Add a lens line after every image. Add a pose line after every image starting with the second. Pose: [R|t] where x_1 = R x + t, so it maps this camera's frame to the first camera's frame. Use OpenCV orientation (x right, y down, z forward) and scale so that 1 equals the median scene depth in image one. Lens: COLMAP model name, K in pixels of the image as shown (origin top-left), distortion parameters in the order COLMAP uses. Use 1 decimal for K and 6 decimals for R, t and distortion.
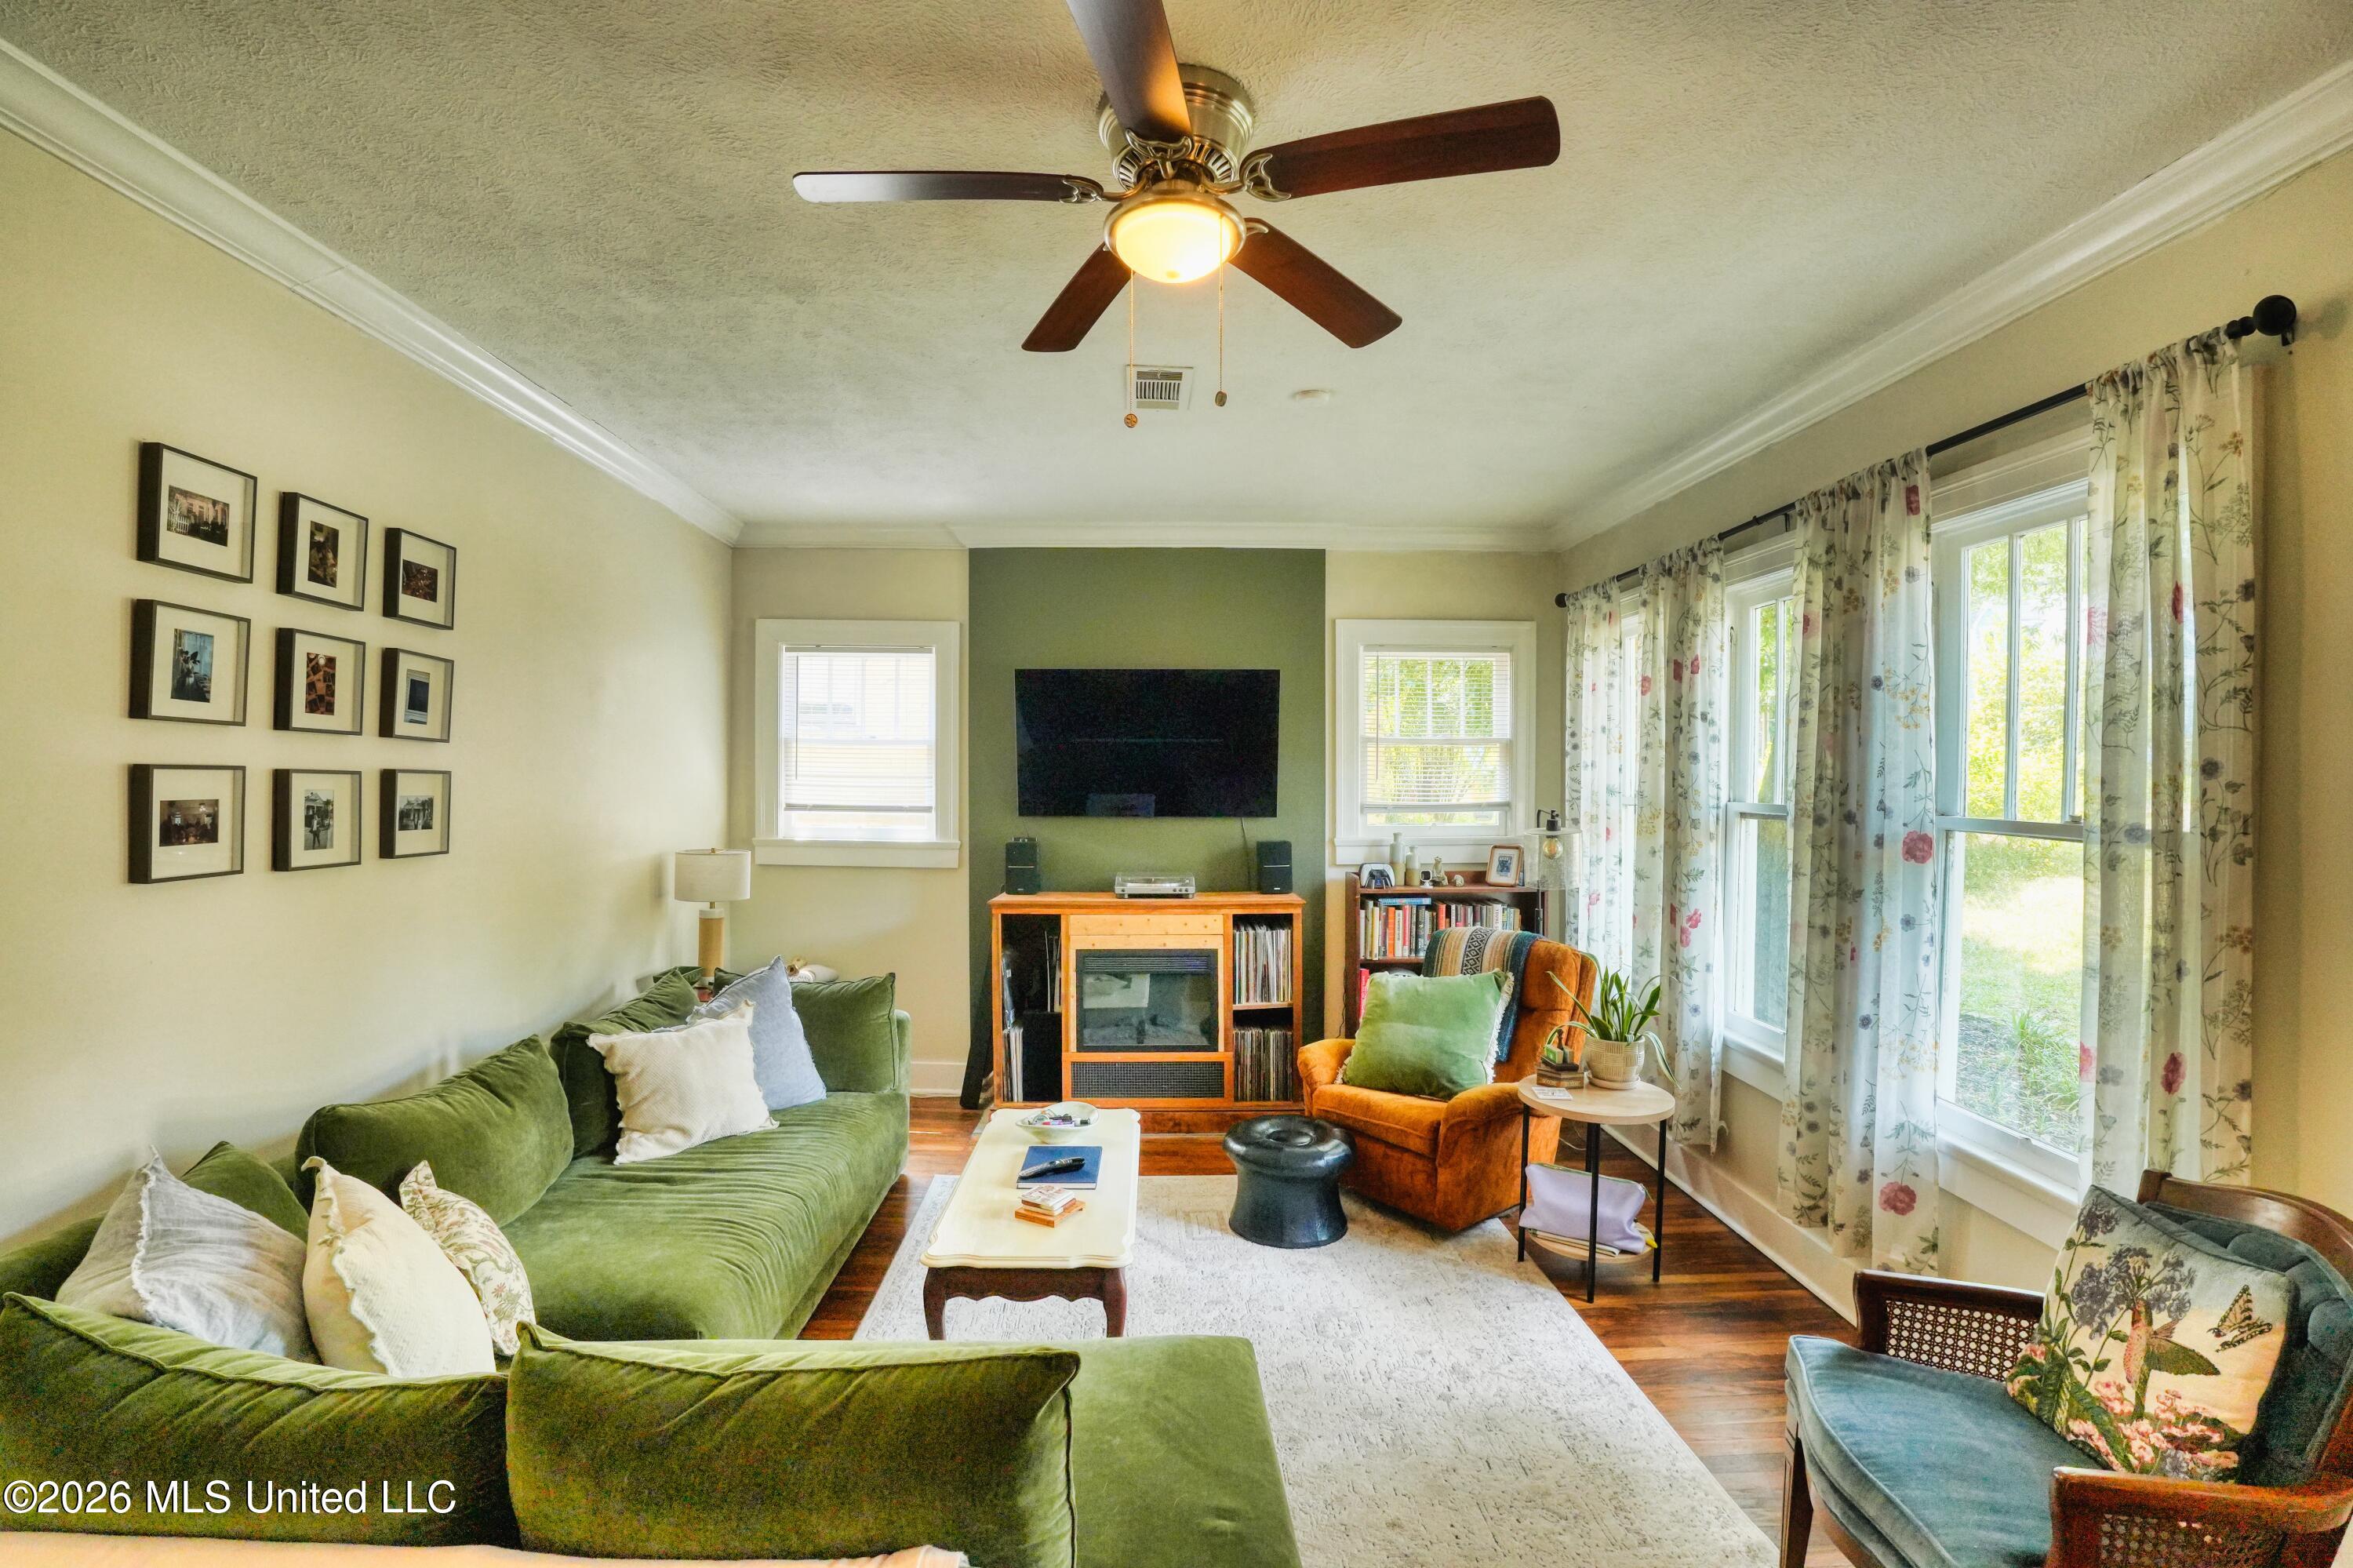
lens RADIAL K [[1032.6, 0, 1172.6], [0, 1032.6, 797.3], [0, 0, 1]] dist [-0.075912, 0.018761]
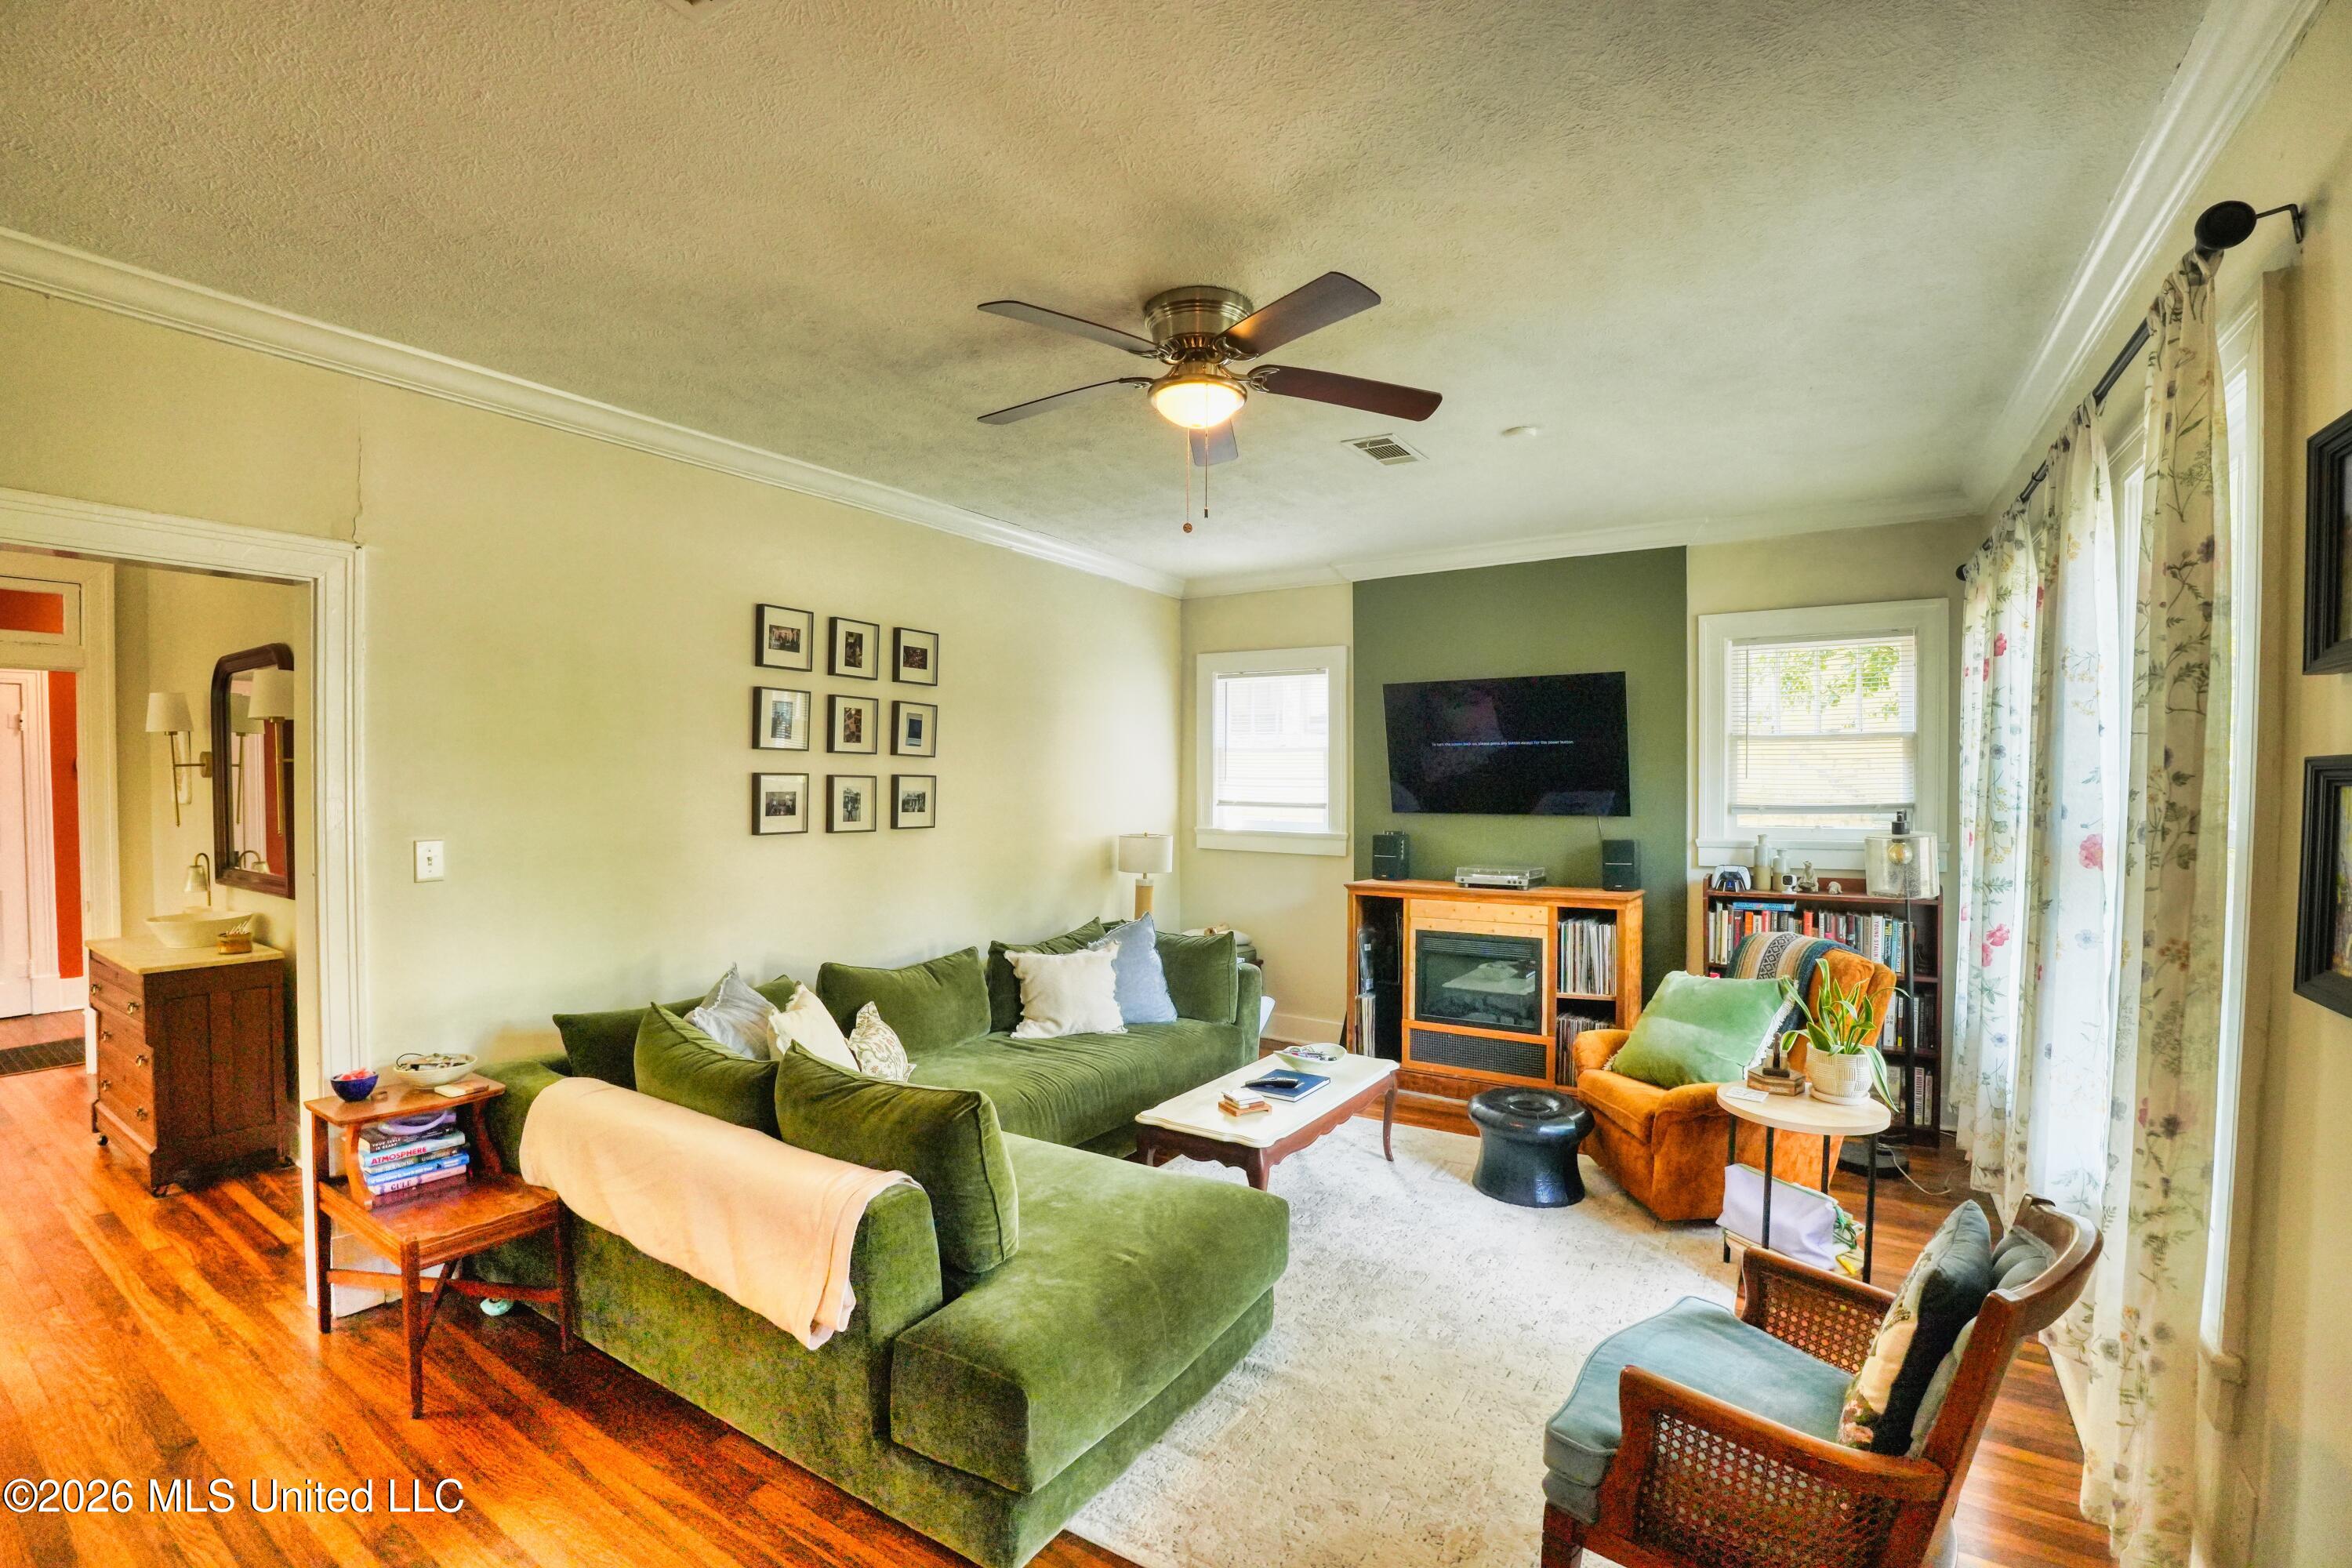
lens RADIAL K [[1032.2, 0, 1172.1], [0, 1032.2, 797.3], [0, 0, 1]] dist [-0.075912, 0.018761]
pose [[0.827195, 0.004602, -0.561896, 0.453707], [-0.006112, 0.999981, -0.000807, 0.006432], [0.561882, 0.004102, 0.827207, -0.123424]]
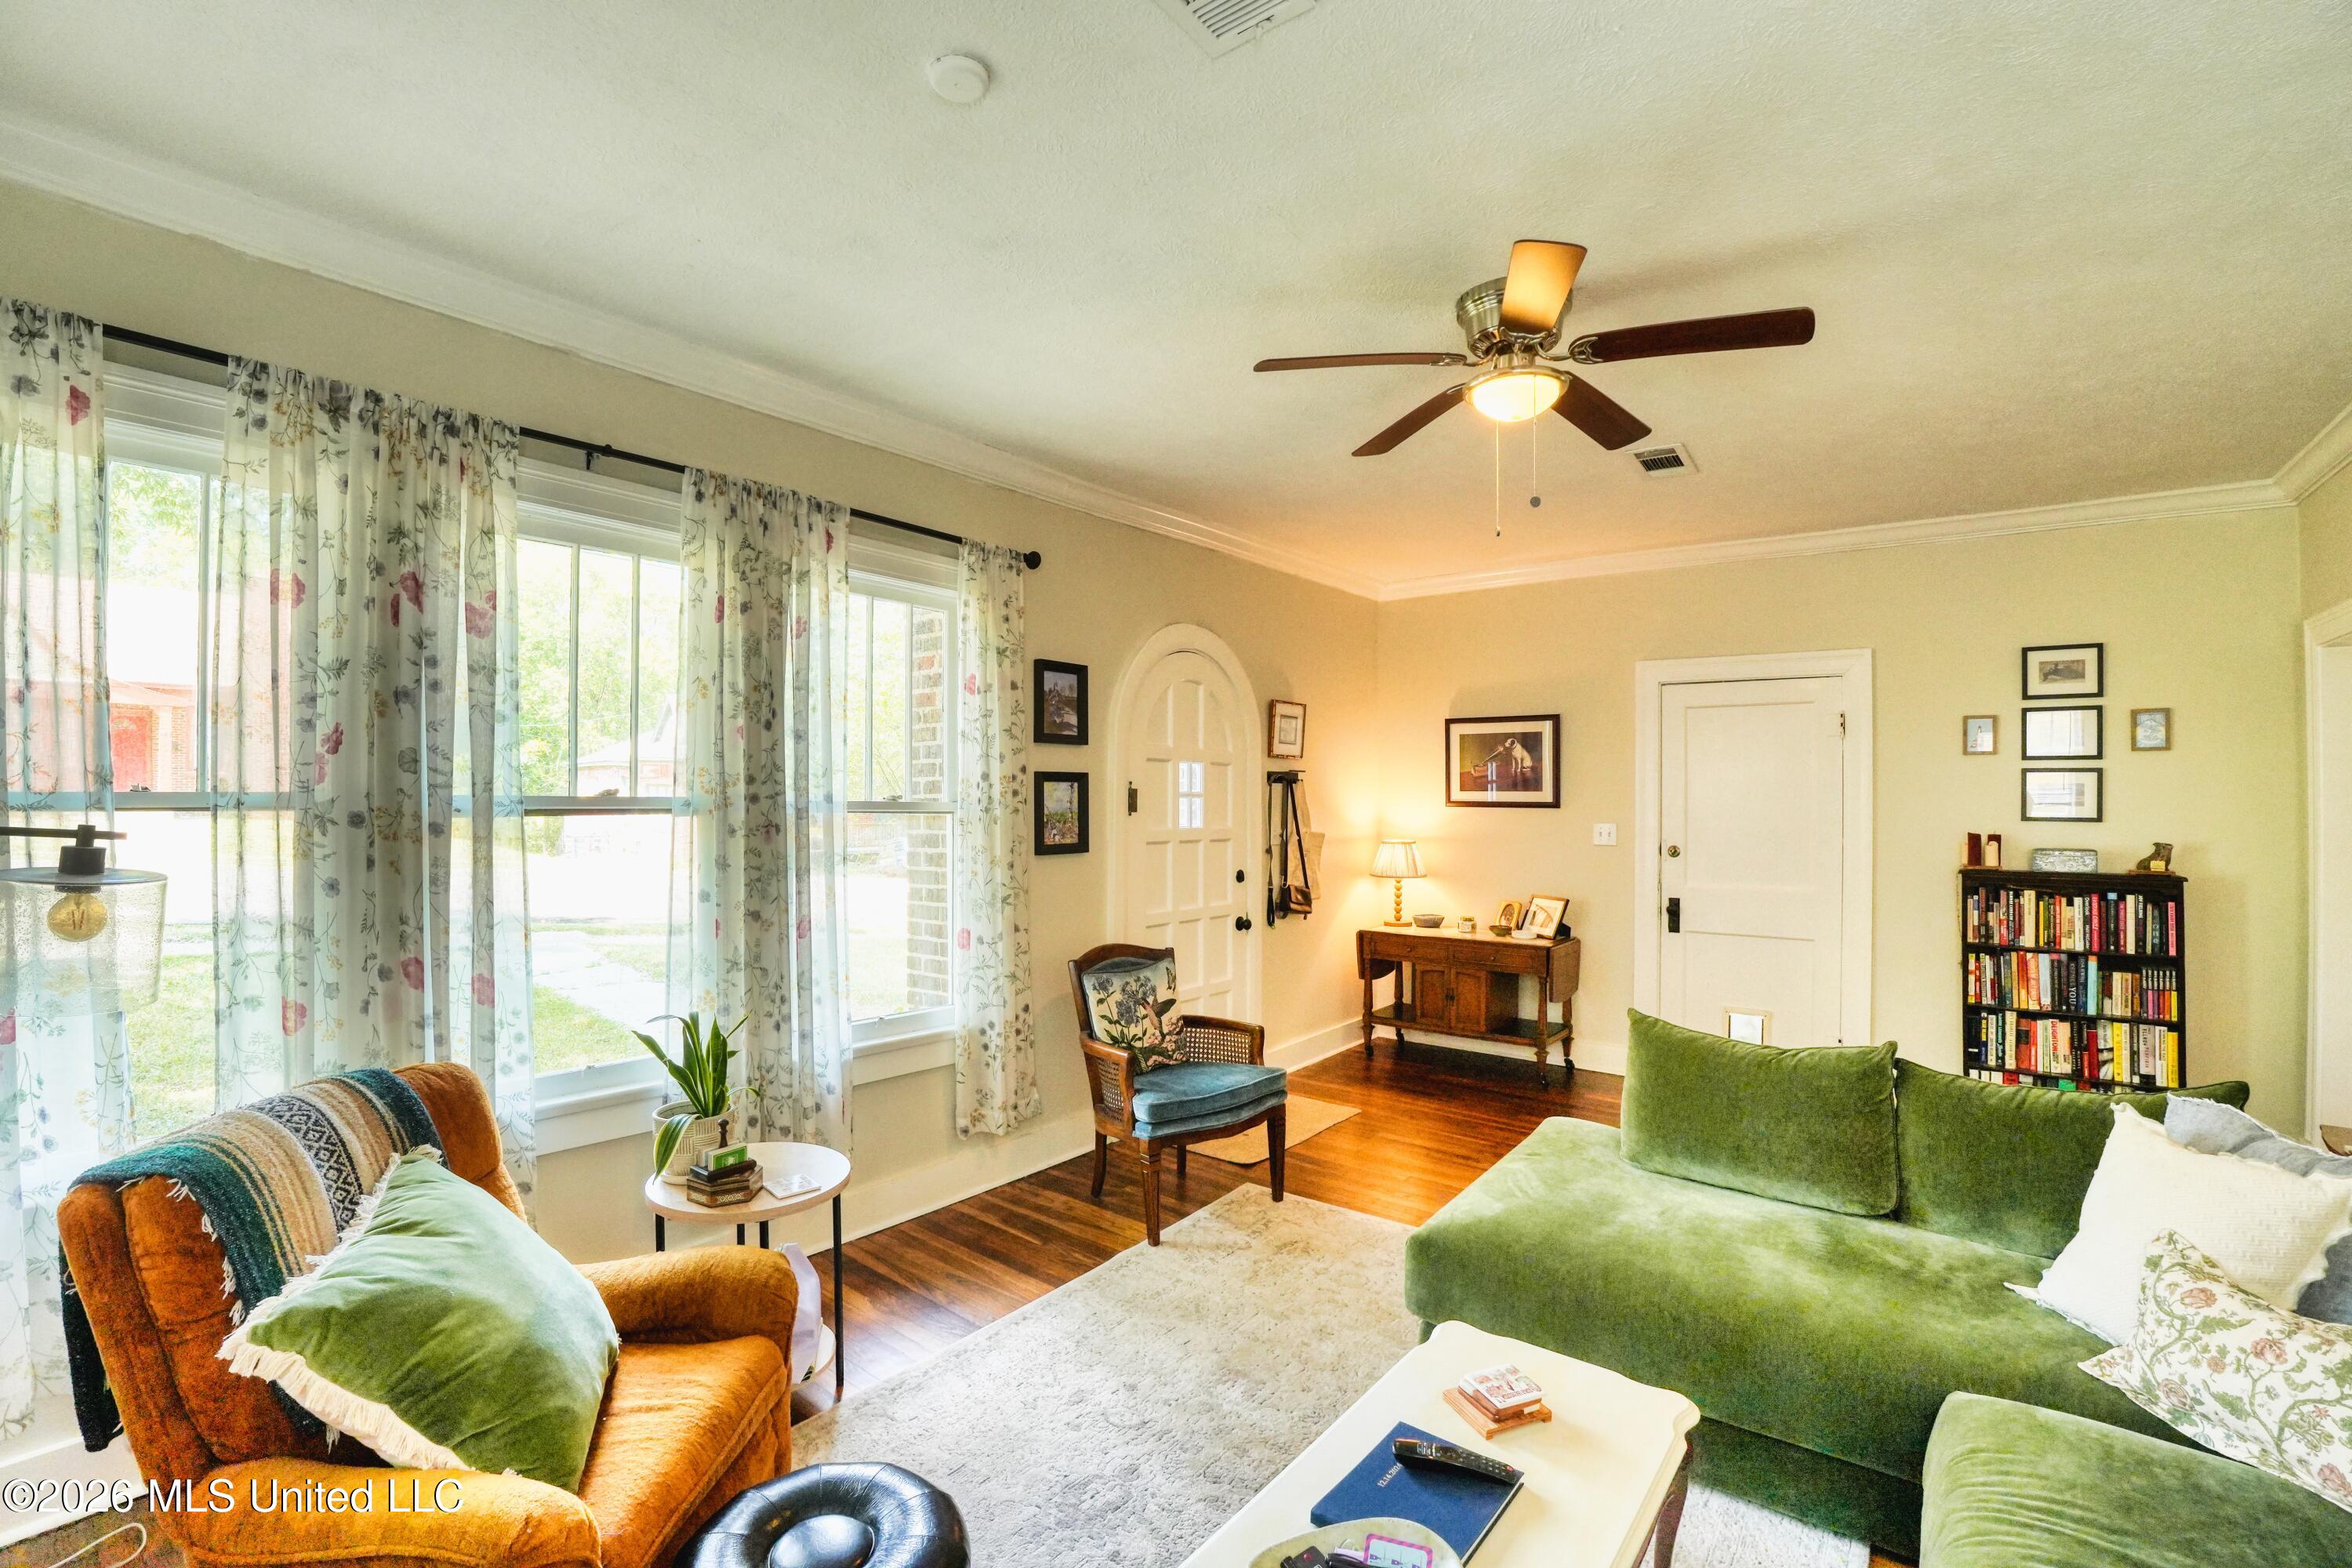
lens RADIAL K [[1032.2, 0, 1172.1], [0, 1032.2, 797.3], [0, 0, 1]] dist [-0.075912, 0.018761]
pose [[-0.771349, -0.012193, 0.636296, -0.299834], [0.002676, 0.999745, 0.022402, -0.009971], [-0.636407, 0.018983, -0.771120, 1.357626]]
